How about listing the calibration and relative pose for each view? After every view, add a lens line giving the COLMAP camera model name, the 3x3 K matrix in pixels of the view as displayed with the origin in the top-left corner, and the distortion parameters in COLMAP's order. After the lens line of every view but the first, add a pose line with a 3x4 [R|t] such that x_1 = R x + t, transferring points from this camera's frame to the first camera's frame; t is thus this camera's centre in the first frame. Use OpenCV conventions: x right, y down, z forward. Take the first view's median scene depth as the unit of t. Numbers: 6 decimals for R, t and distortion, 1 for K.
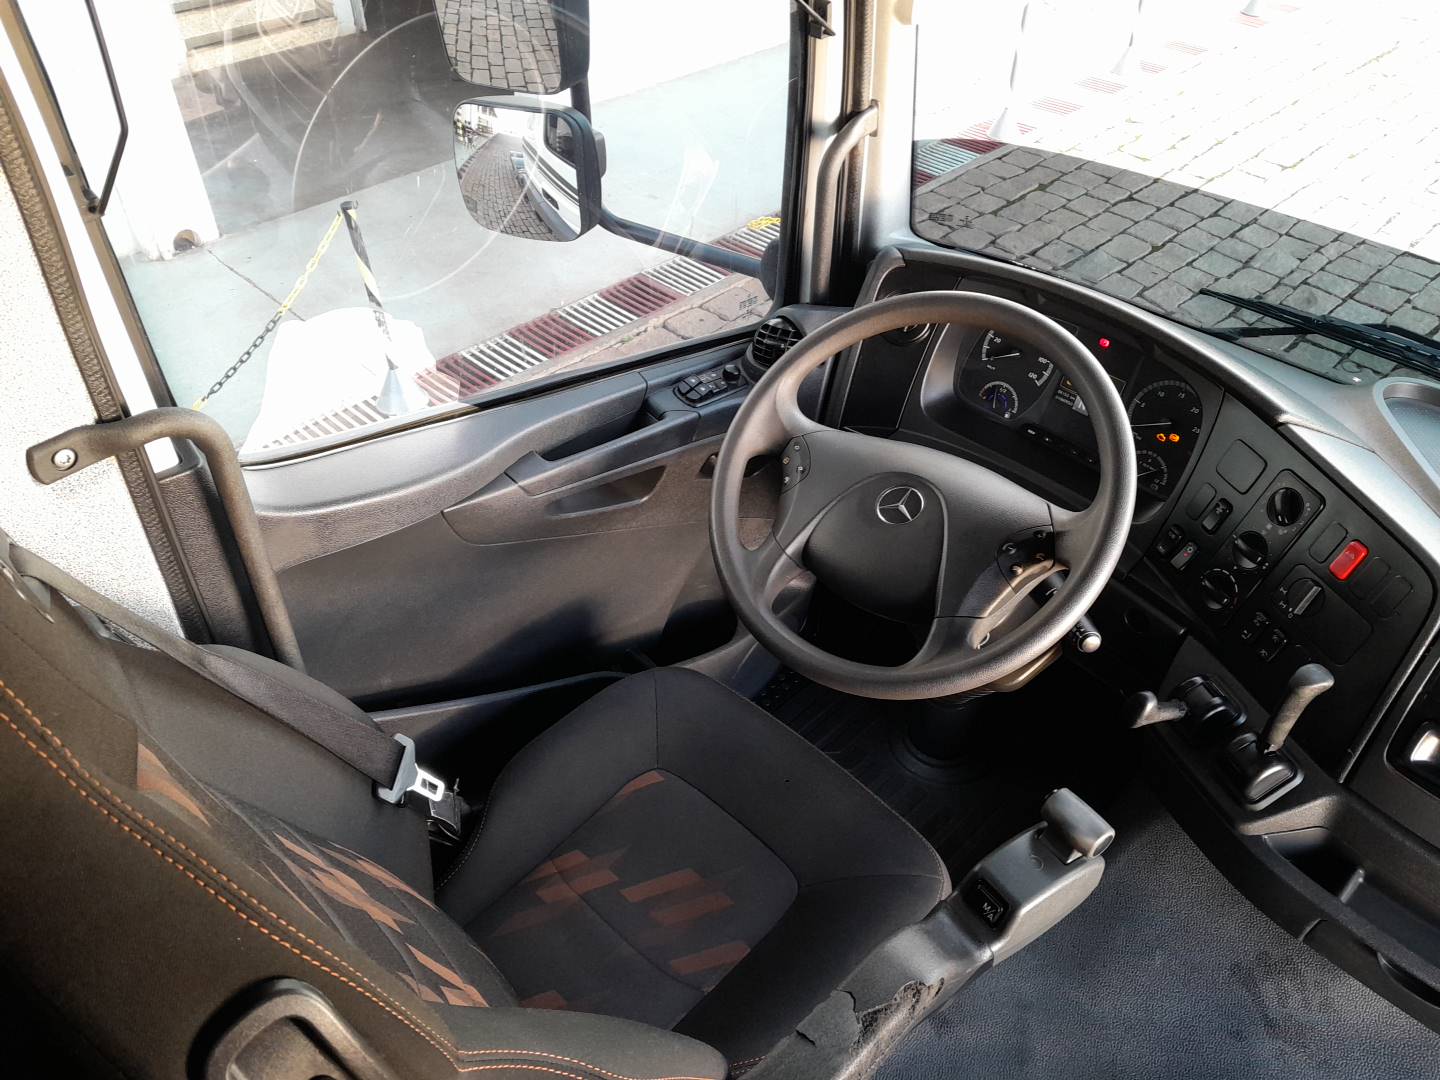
lens RADIAL K [[1155.4, 0, 720.0], [0, 1155.4, 540.0], [0, 0, 1]] dist [0.006146, -0.002460]
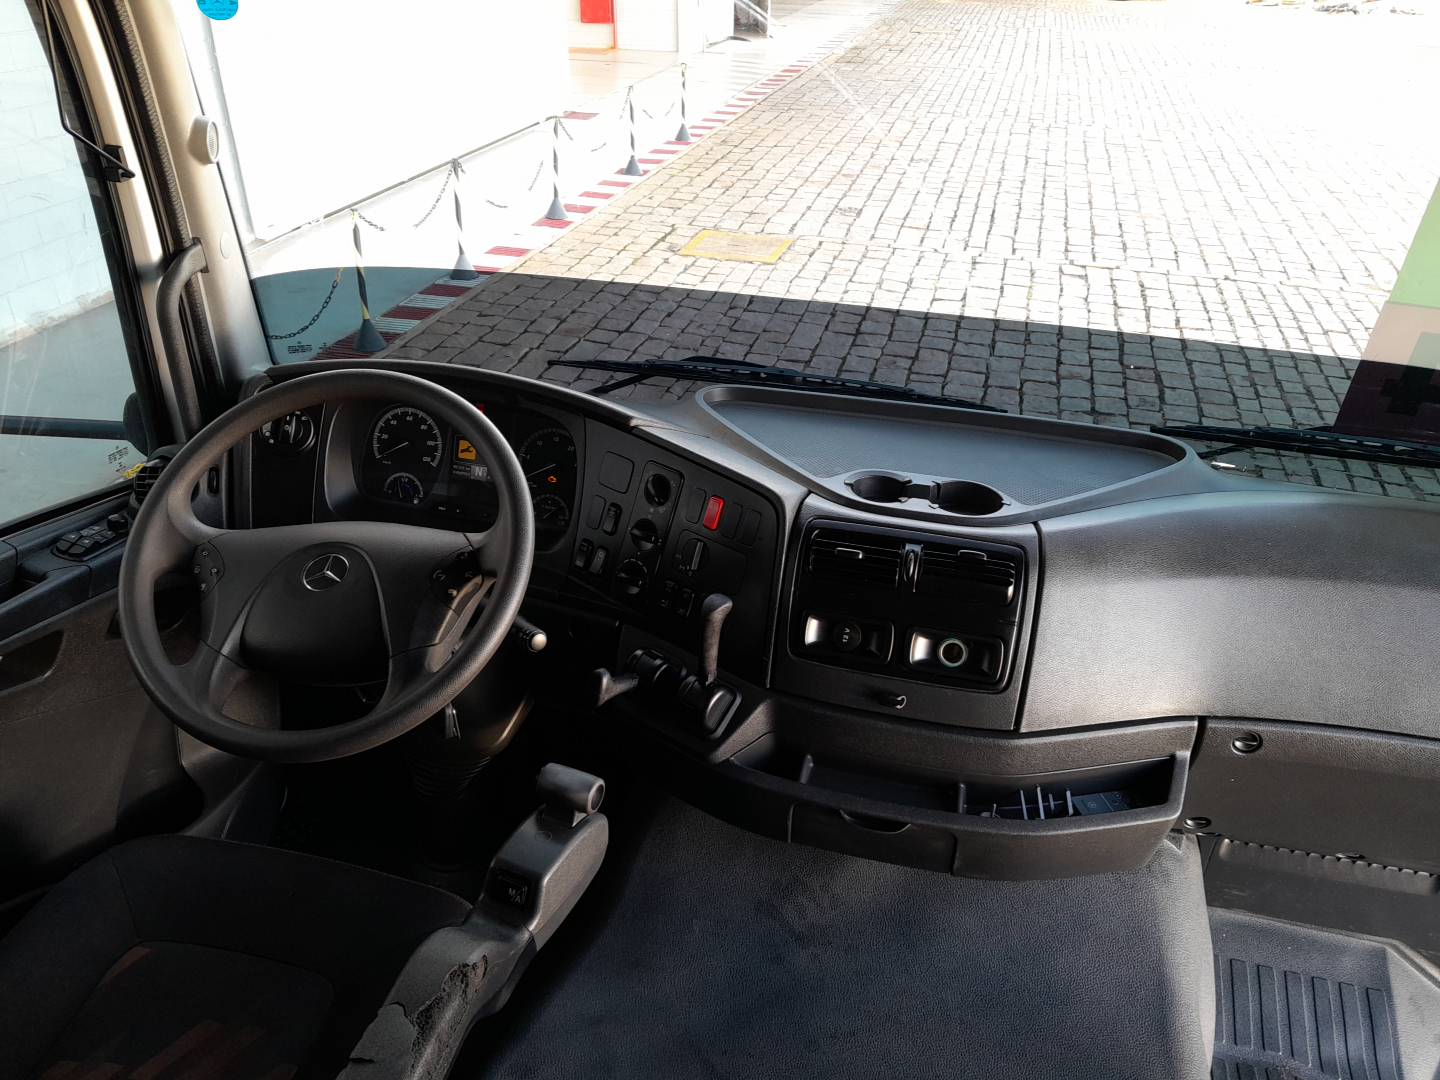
lens RADIAL K [[1179.1, 0, 720.0], [0, 1179.1, 540.0], [0, 0, 1]] dist [0.046680, -0.012258]
pose [[0.860421, -0.238414, 0.450371, -0.009411], [0.325065, 0.937424, -0.124780, 0.176664], [-0.392440, 0.253763, 0.884079, -0.069354]]
